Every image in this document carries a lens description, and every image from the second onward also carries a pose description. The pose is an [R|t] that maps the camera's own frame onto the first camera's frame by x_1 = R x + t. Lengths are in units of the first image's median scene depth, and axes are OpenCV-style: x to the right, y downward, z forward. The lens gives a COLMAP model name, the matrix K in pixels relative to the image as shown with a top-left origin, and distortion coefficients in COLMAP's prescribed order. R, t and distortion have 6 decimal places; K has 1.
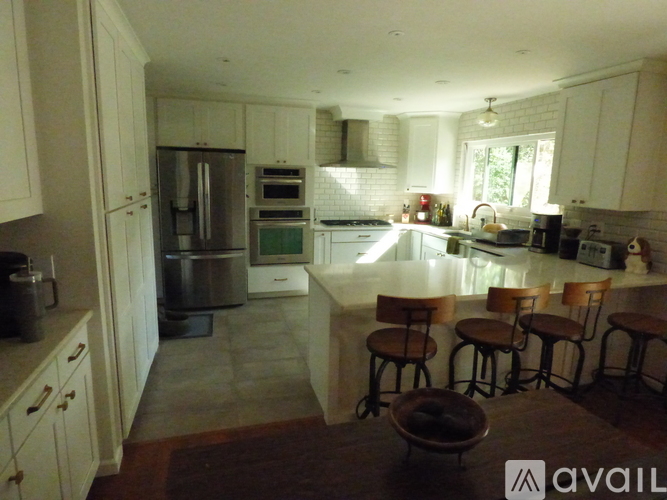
lens RADIAL K [[403.5, 0, 334.7], [0, 403.5, 249.1], [0, 0, 1]] dist [-0.000675, 0.000053]
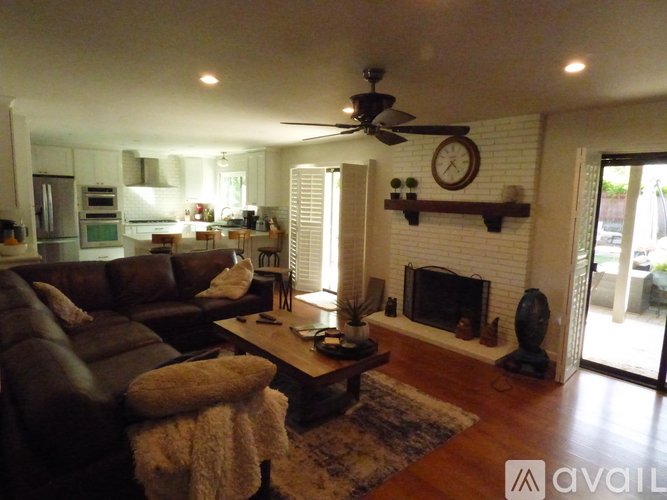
lens RADIAL K [[403.5, 0, 332.0], [0, 403.5, 247.6], [0, 0, 1]] dist [-0.000675, 0.000053]
pose [[0.910083, -0.054822, 0.410784, 0.036297], [0.073548, 0.996843, -0.029908, 0.153729], [-0.407847, 0.057431, 0.911242, -0.824941]]
